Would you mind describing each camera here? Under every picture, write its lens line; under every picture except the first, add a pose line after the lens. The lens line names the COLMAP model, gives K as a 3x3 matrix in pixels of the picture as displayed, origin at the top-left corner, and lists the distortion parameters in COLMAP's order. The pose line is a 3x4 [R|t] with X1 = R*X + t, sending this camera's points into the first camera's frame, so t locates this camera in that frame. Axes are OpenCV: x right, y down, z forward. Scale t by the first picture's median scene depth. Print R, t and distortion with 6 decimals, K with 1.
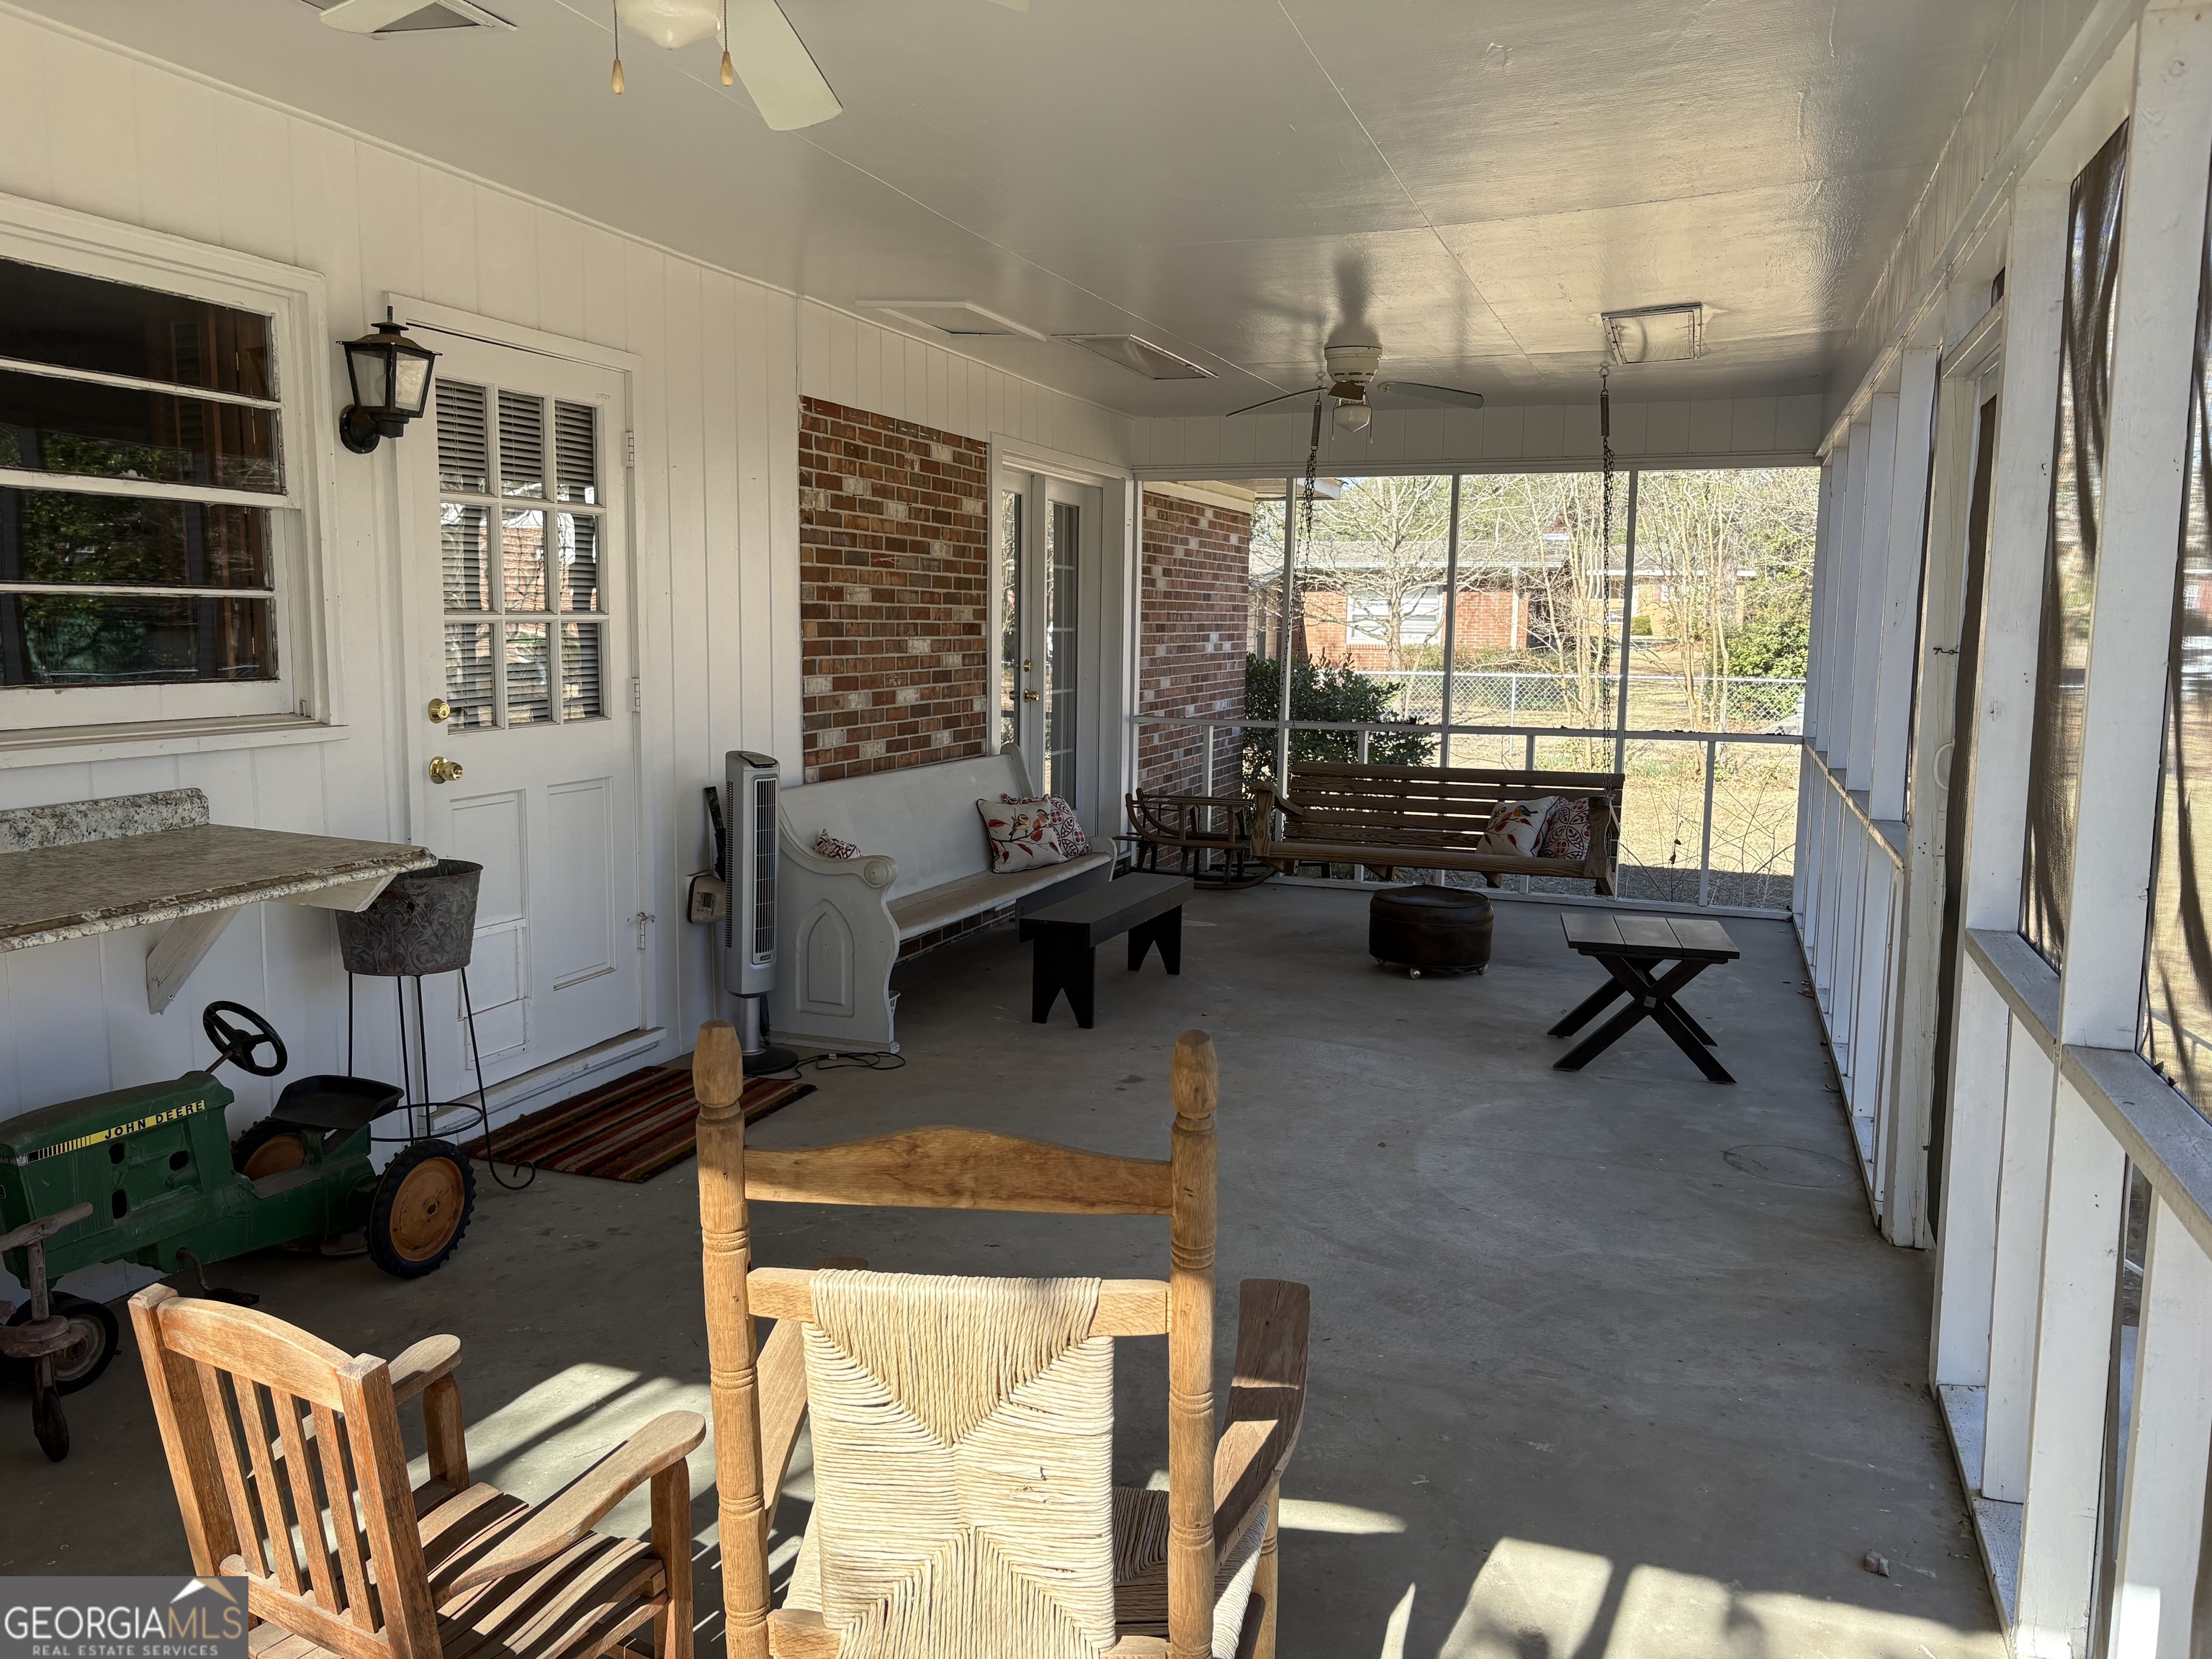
lens RADIAL K [[1640.2, 0, 1098.7], [0, 1640.2, 794.1], [0, 0, 1]] dist [0.151244, -0.301687]
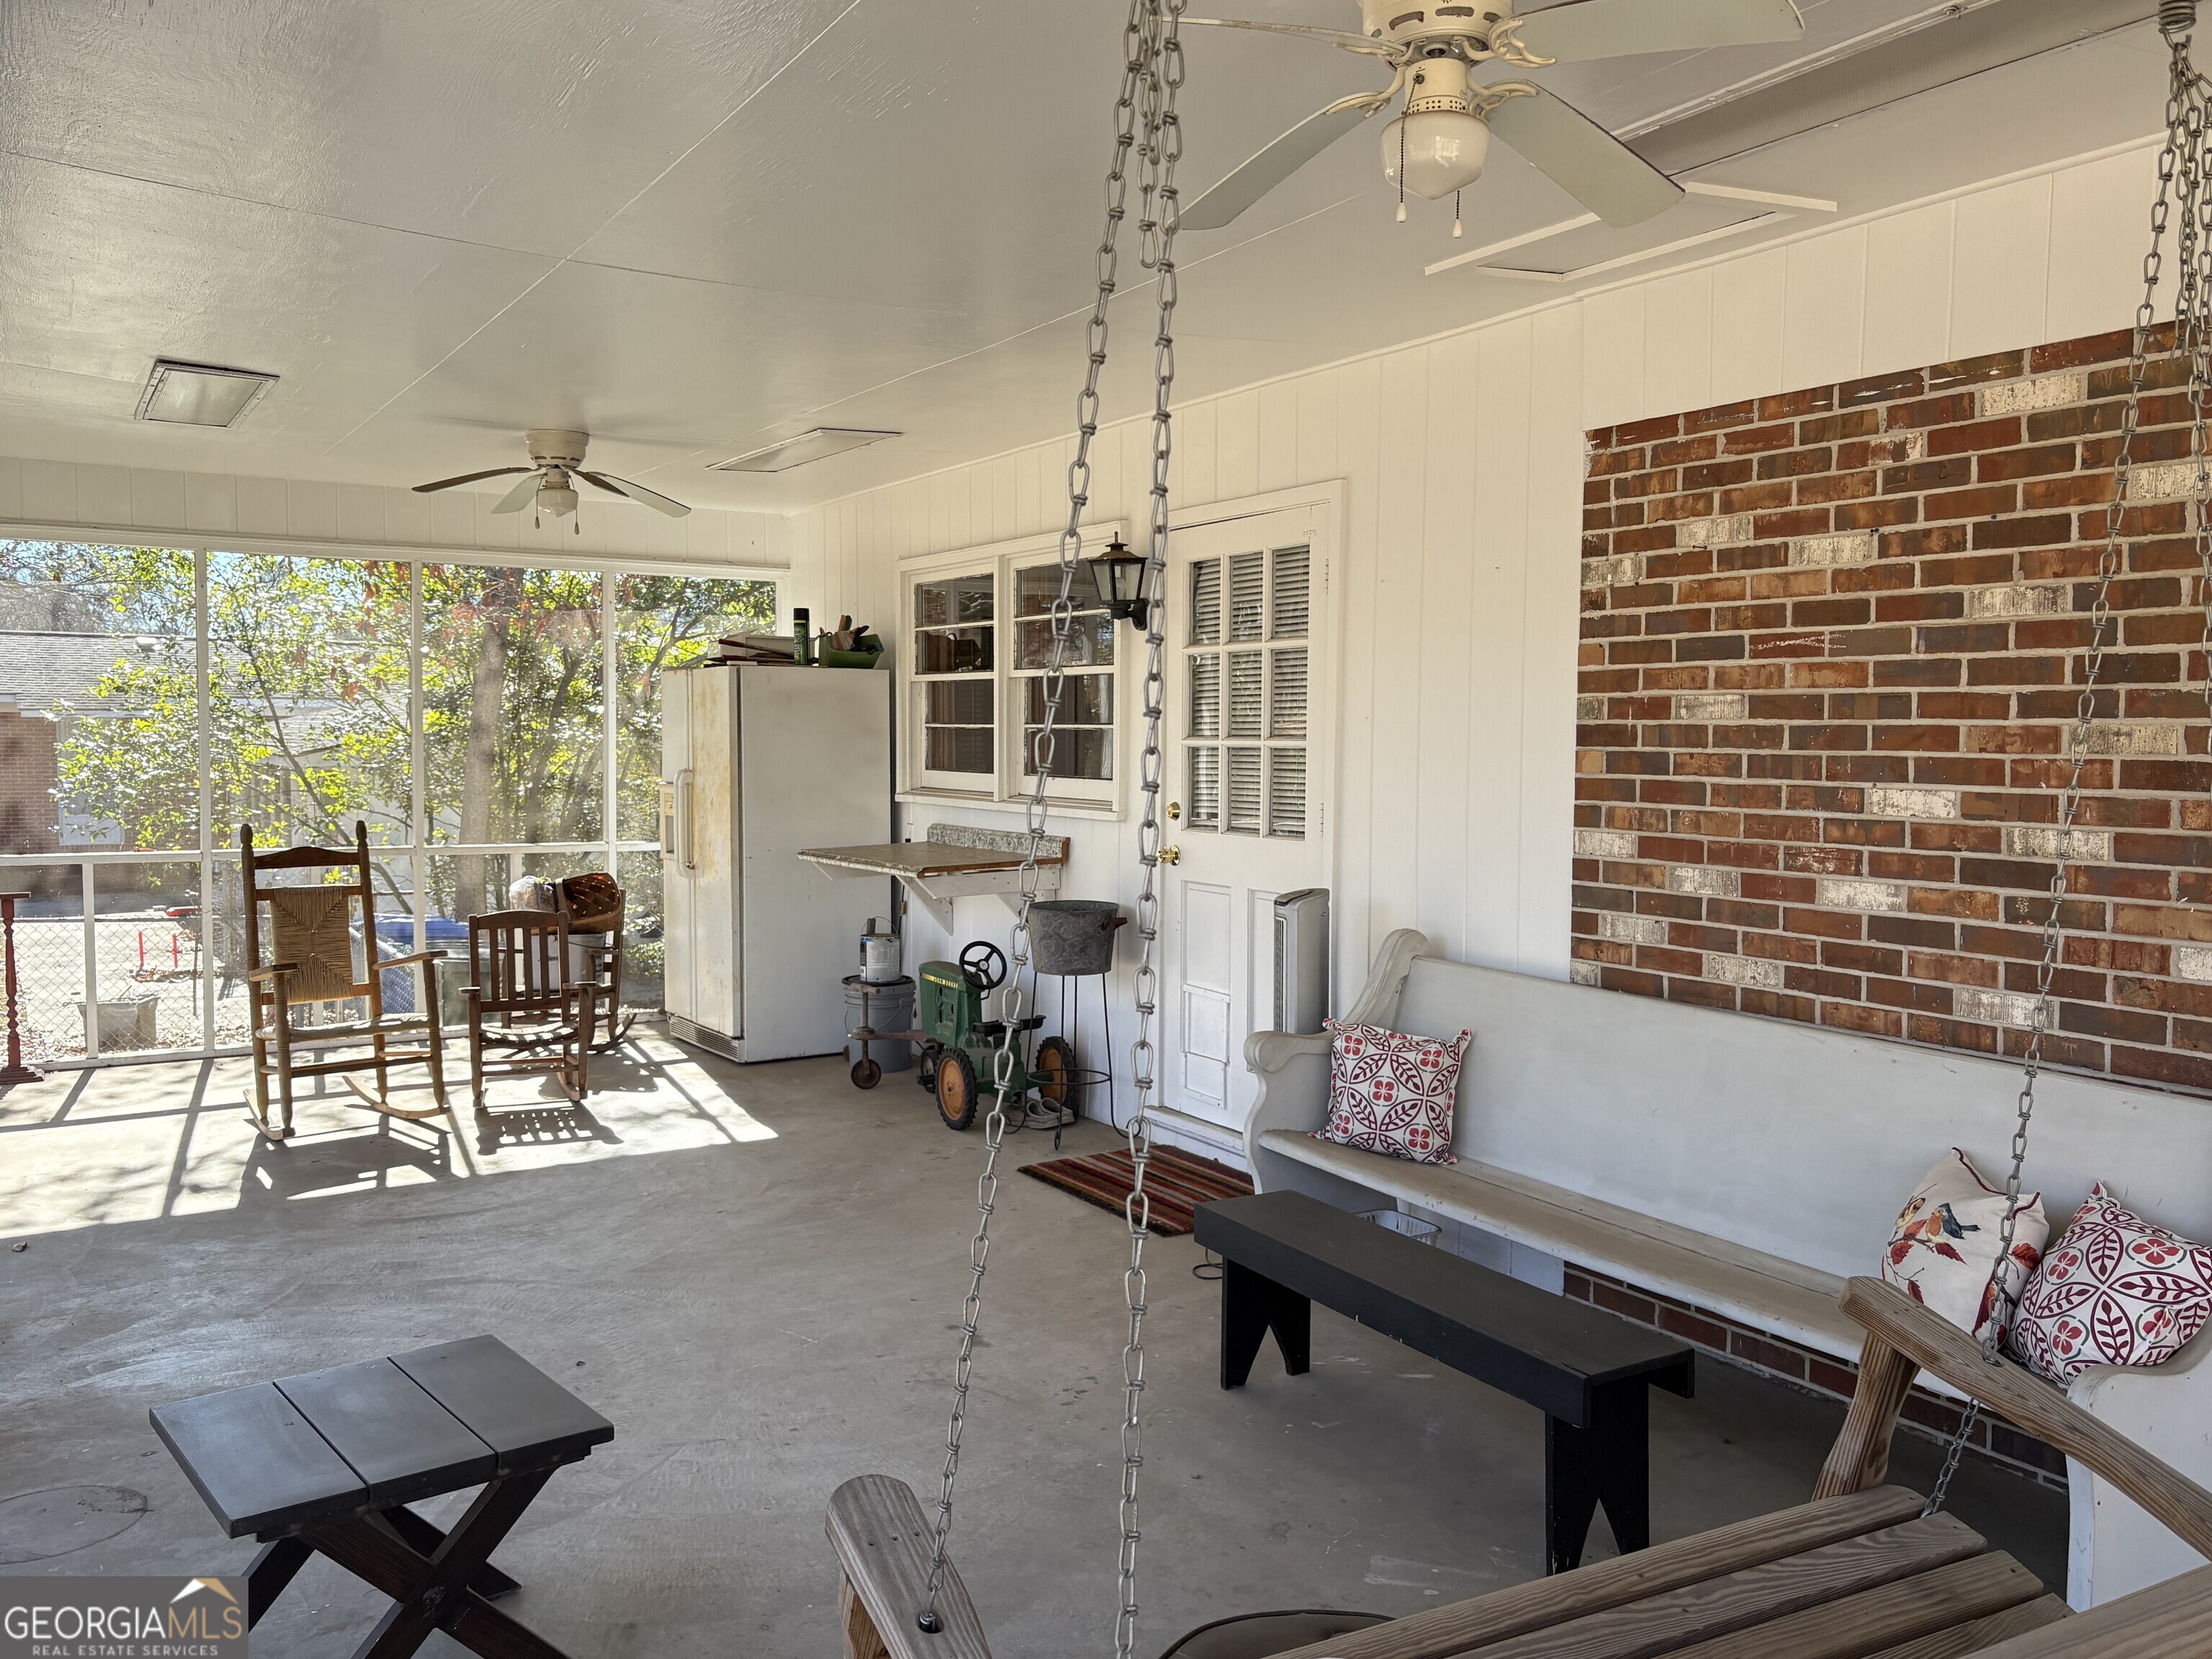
lens RADIAL K [[1719.8, 0, 1106.0], [0, 1719.8, 829.5], [0, 0, 1]] dist [0.000966, 0.002031]
pose [[-0.613935, 0.026568, -0.788909, 0.520073], [-0.101536, 0.988473, 0.112304, -0.132842], [0.782799, 0.149050, -0.604161, 1.289441]]
